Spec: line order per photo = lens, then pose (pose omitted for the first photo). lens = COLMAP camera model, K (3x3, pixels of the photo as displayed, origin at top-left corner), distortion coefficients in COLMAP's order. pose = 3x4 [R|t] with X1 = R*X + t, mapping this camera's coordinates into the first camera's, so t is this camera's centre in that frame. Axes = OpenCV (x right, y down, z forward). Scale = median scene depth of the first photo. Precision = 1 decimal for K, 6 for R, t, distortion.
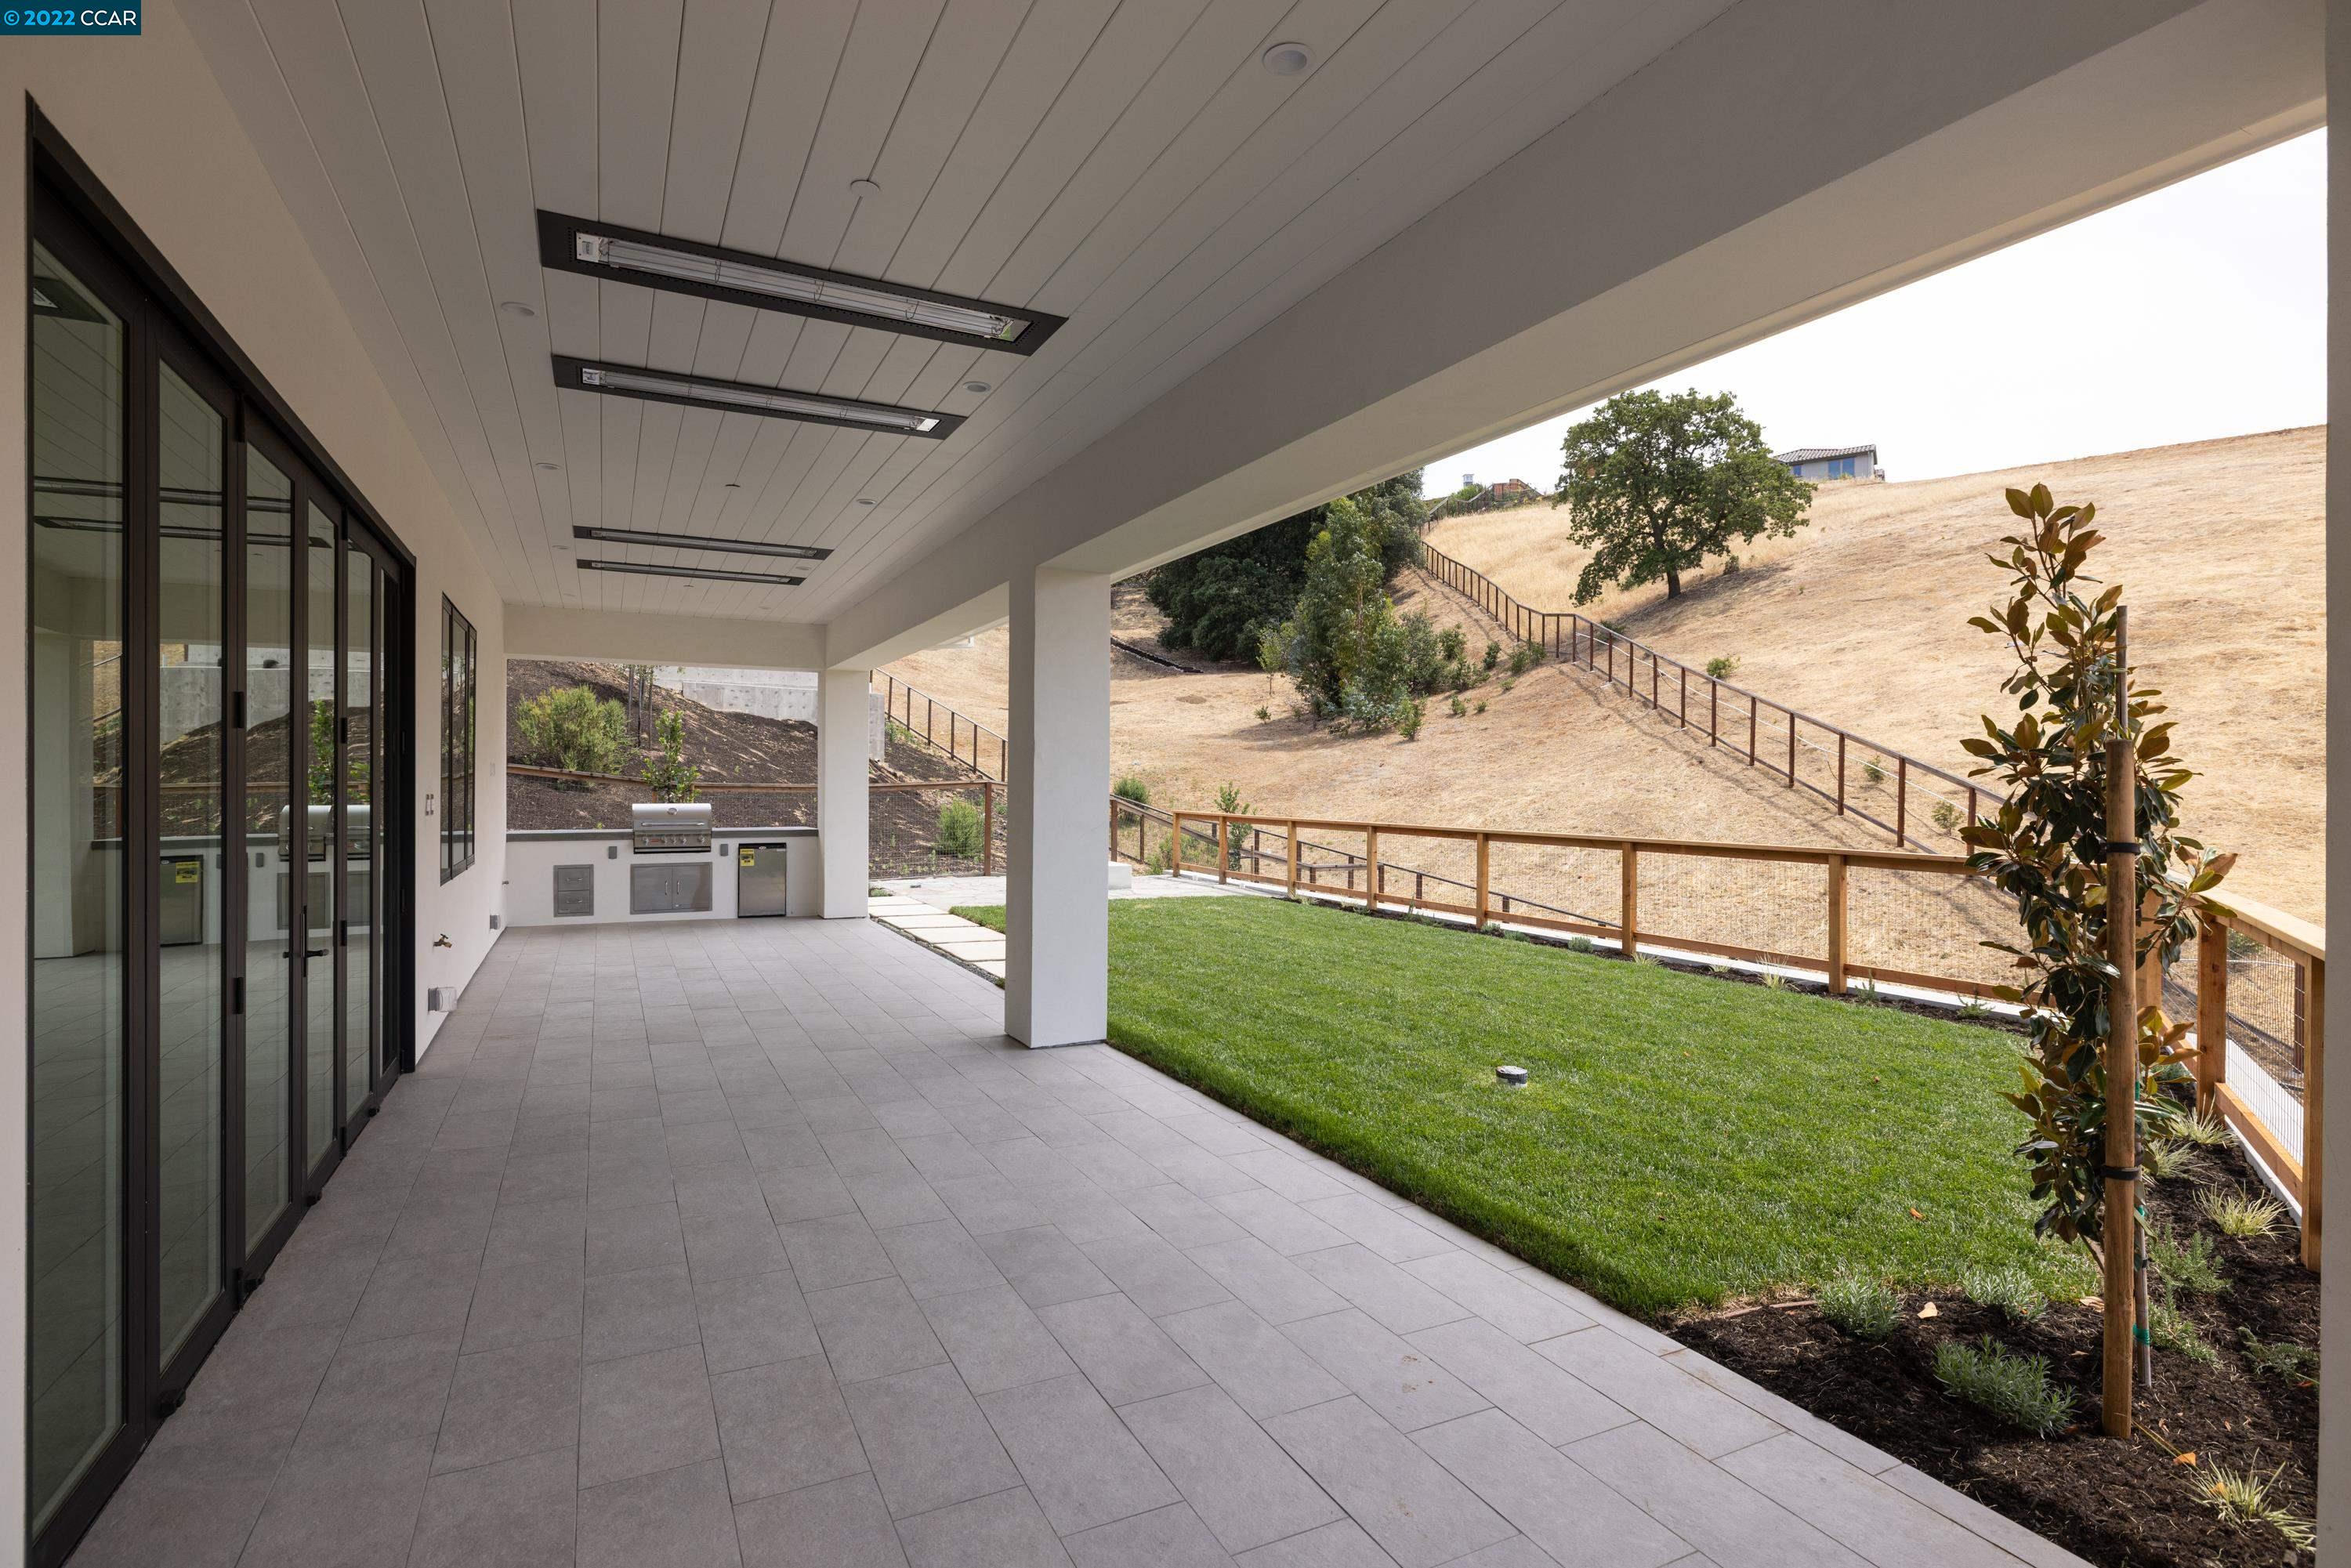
lens RADIAL K [[1128.6, 0, 1175.5], [0, 1128.6, 784.0], [0, 0, 1]] dist [-0.002735, -0.000400]
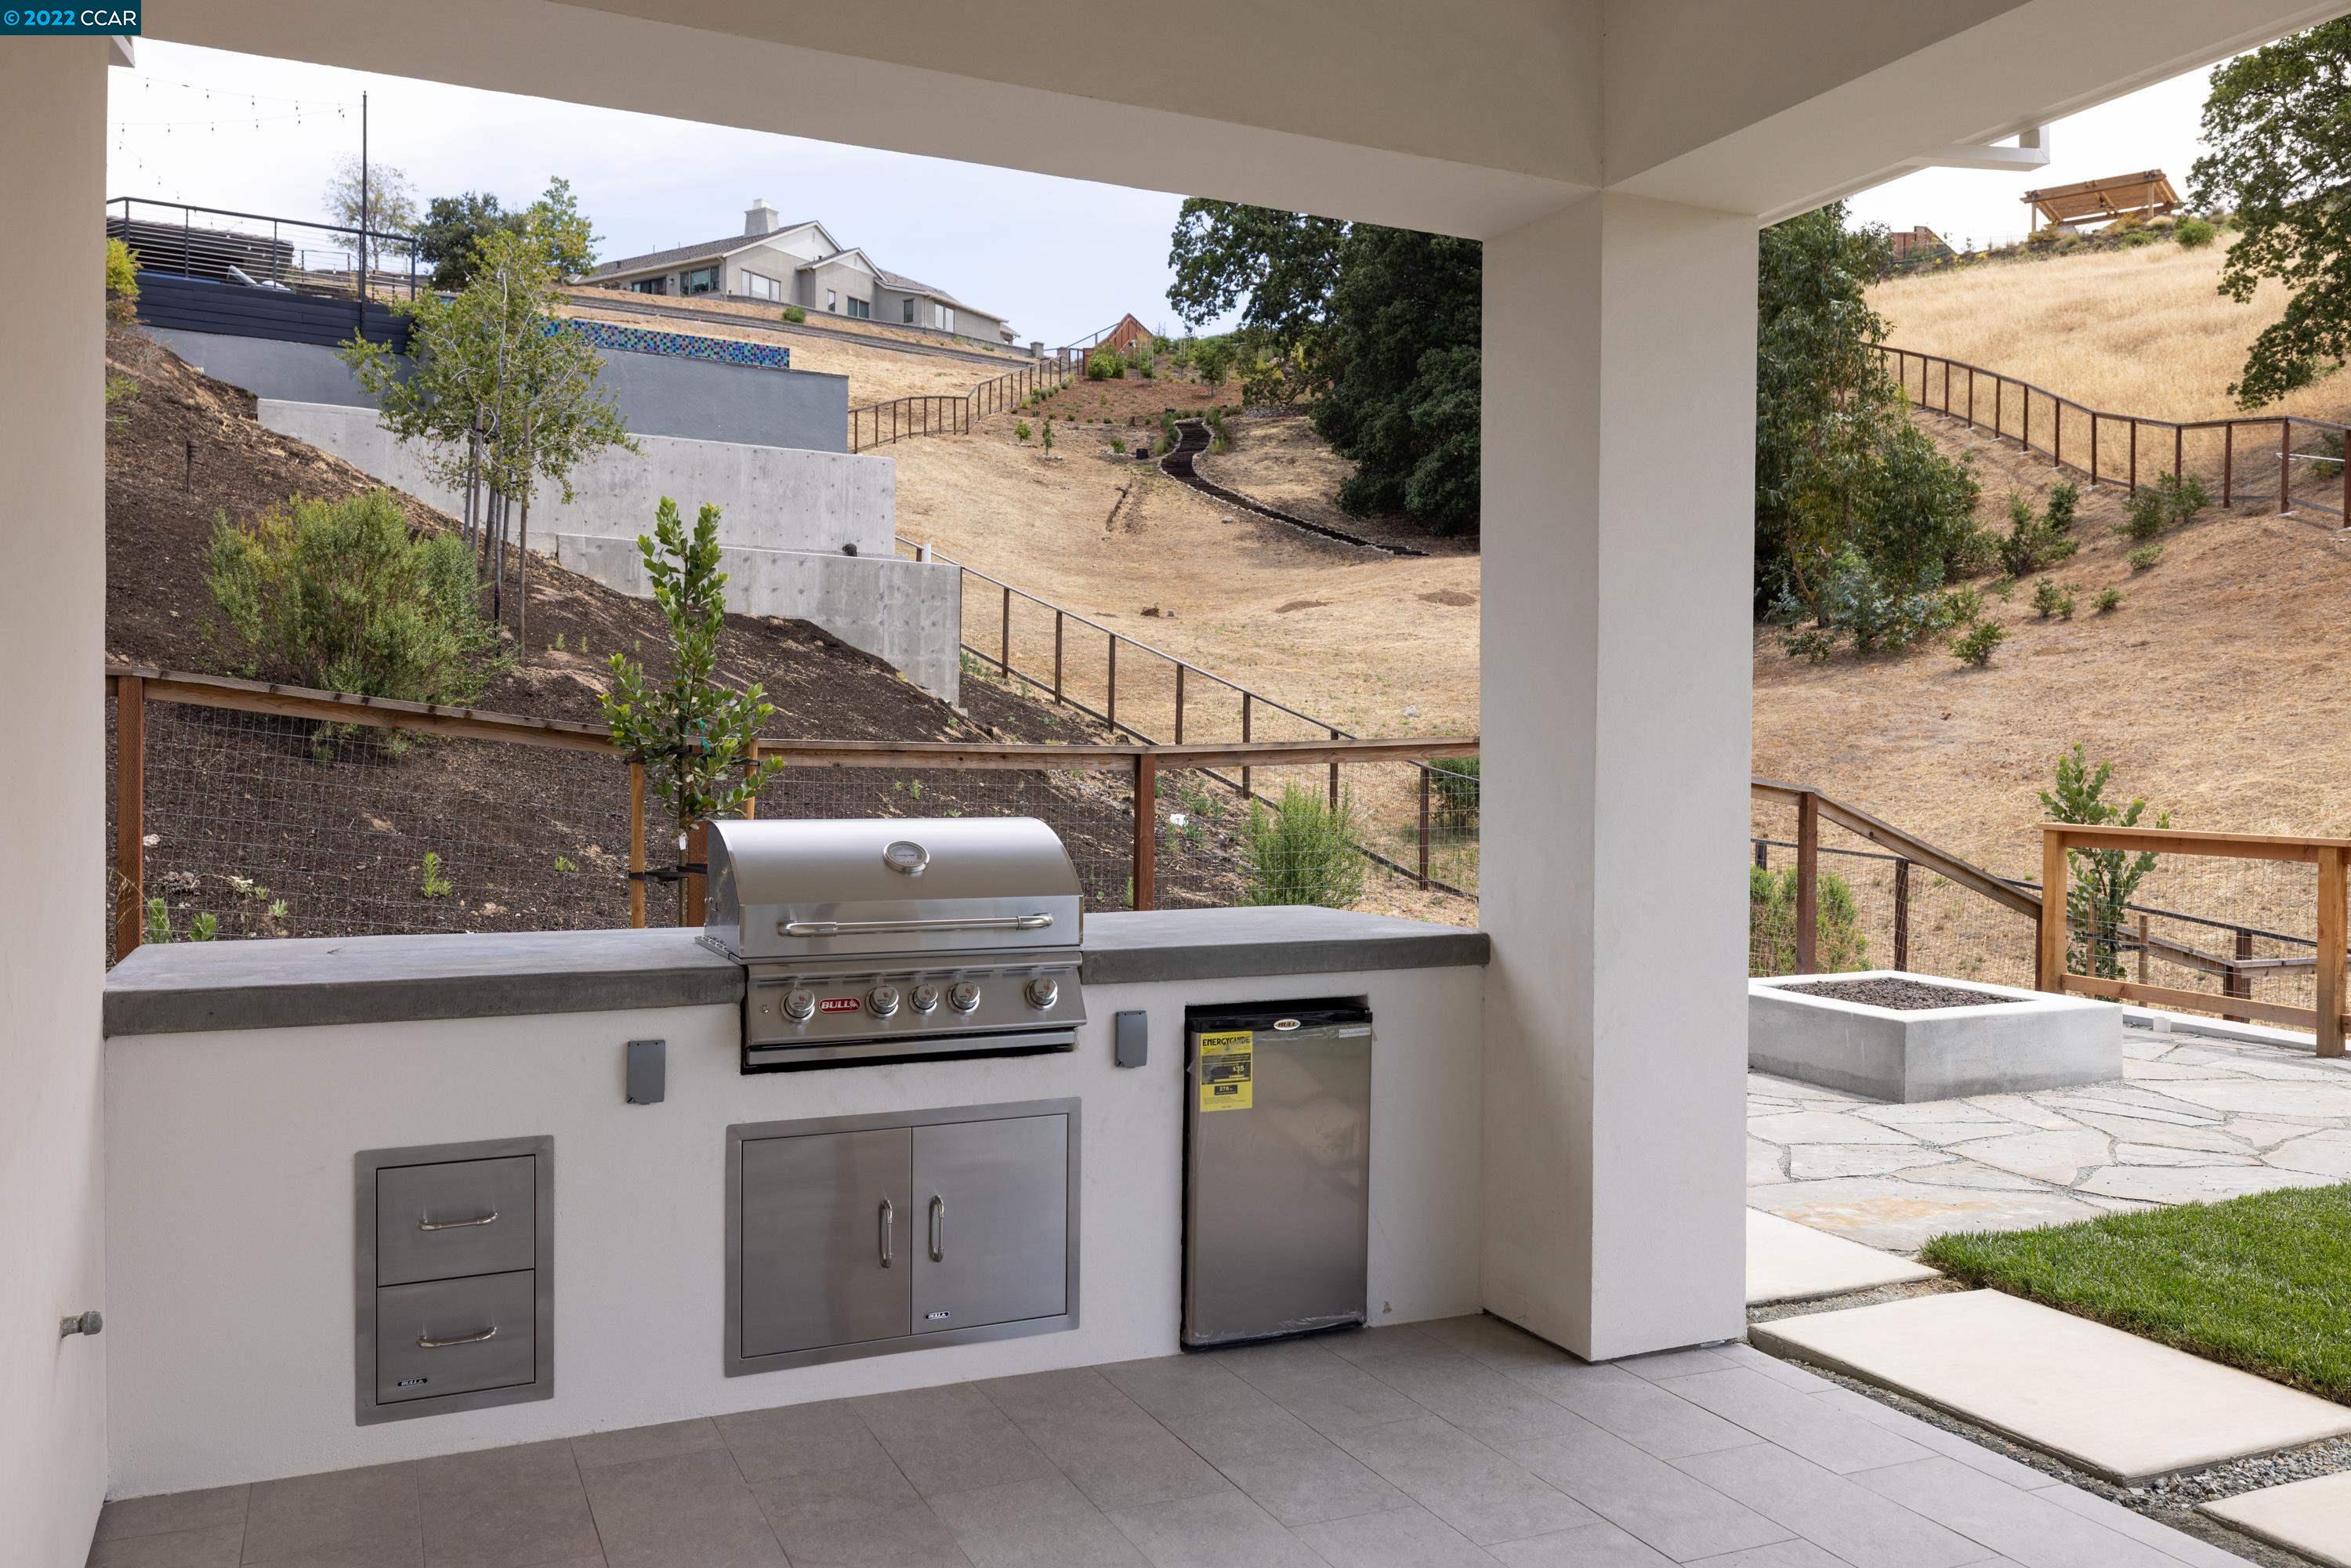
lens RADIAL K [[1781.1, 0, 1175.5], [0, 1781.1, 784.0], [0, 0, 1]] dist [-0.000328, -0.001685]
pose [[0.999261, 0.003260, -0.038308, -0.132266], [-0.002675, 0.999879, 0.015320, 0.001803], [0.038354, -0.015206, 0.999149, 0.232474]]
